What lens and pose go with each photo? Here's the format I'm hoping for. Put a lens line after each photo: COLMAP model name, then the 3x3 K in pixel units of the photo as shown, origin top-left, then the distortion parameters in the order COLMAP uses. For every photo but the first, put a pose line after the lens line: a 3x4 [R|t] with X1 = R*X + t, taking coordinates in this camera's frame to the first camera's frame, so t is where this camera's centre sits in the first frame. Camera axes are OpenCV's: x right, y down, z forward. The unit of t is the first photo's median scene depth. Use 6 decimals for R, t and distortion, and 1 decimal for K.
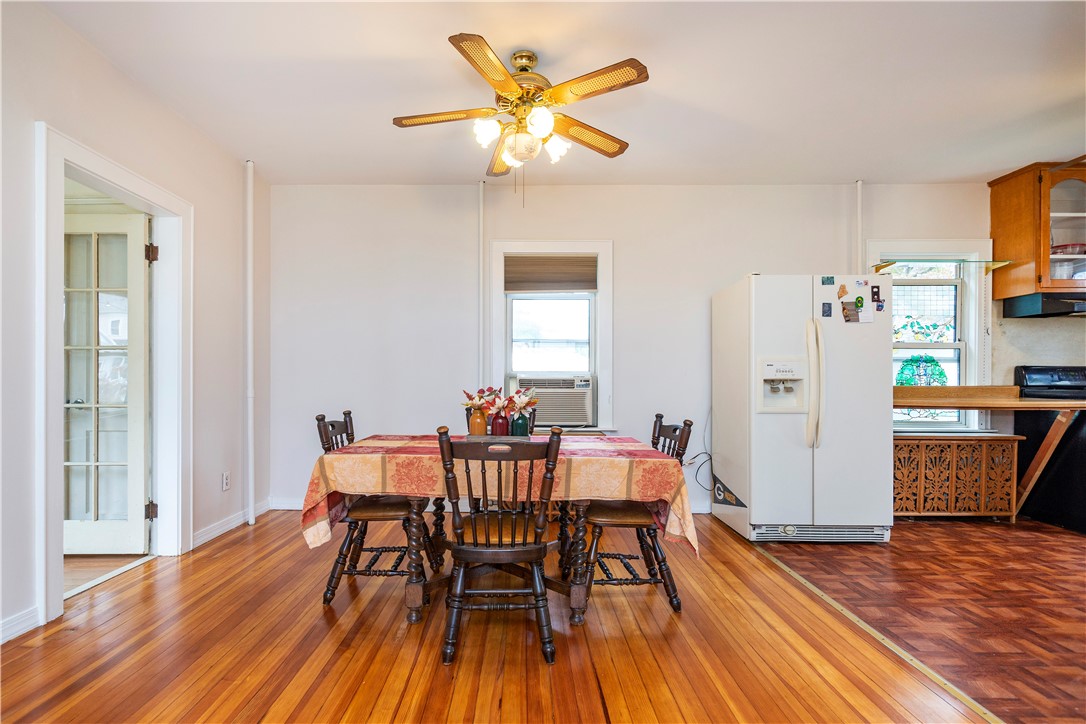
lens RADIAL K [[506.3, 0, 538.1], [0, 506.3, 378.8], [0, 0, 1]] dist [-0.005090, -0.000326]
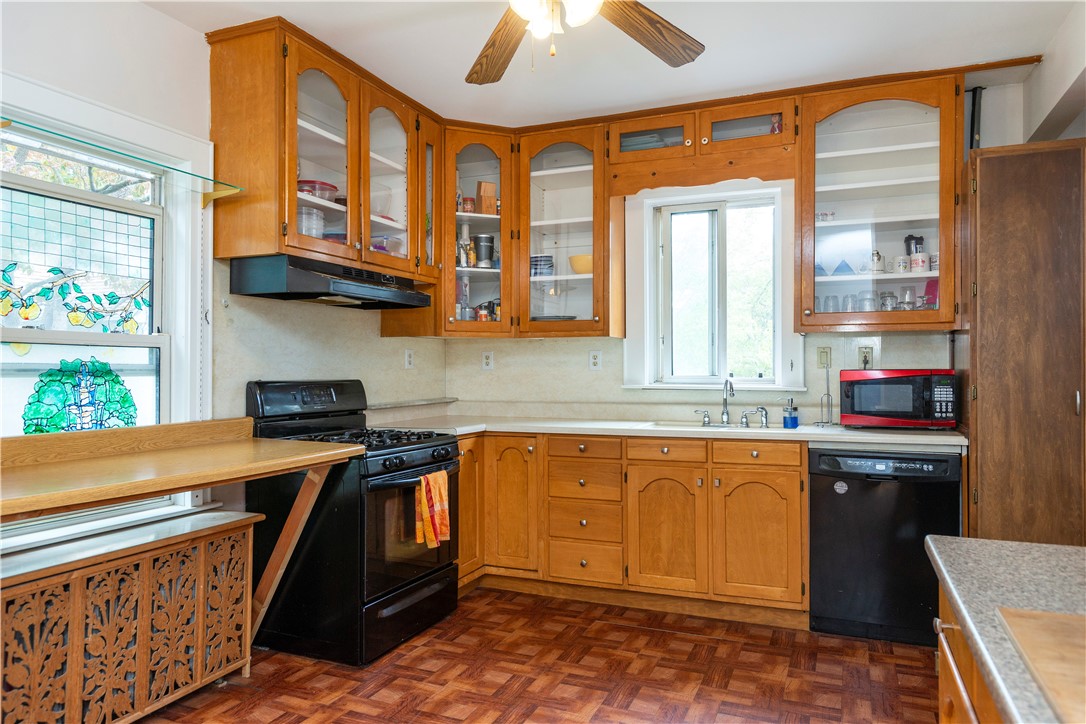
lens RADIAL K [[705.6, 0, 533.7], [0, 705.6, 367.4], [0, 0, 1]] dist [0.000917, -0.000837]
pose [[0.393382, -0.002086, 0.919373, 0.370872], [0.000886, 0.999998, 0.001890, -0.044525], [-0.919375, 0.000071, 0.393383, 0.420625]]
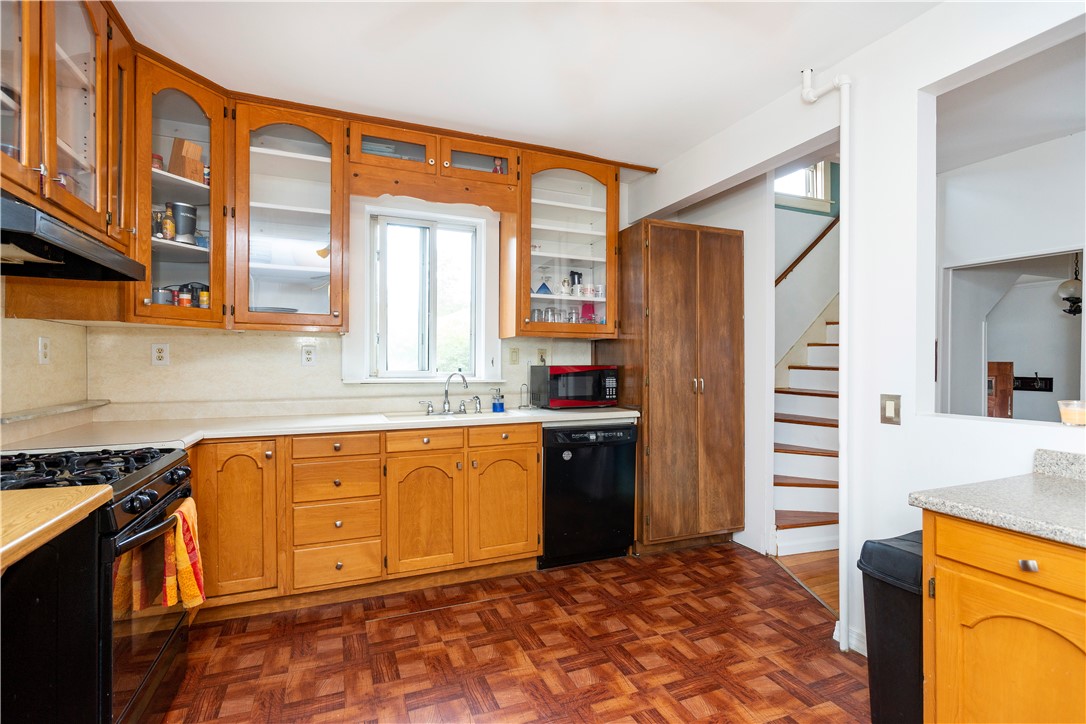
lens RADIAL K [[506.3, 0, 543.1], [0, 506.3, 363.7], [0, 0, 1]] dist [-0.005090, -0.000326]
pose [[-0.382799, -0.004832, 0.923819, 0.569588], [-0.005144, 0.999982, 0.003099, -0.045384], [-0.923817, -0.003566, -0.382817, 0.753604]]
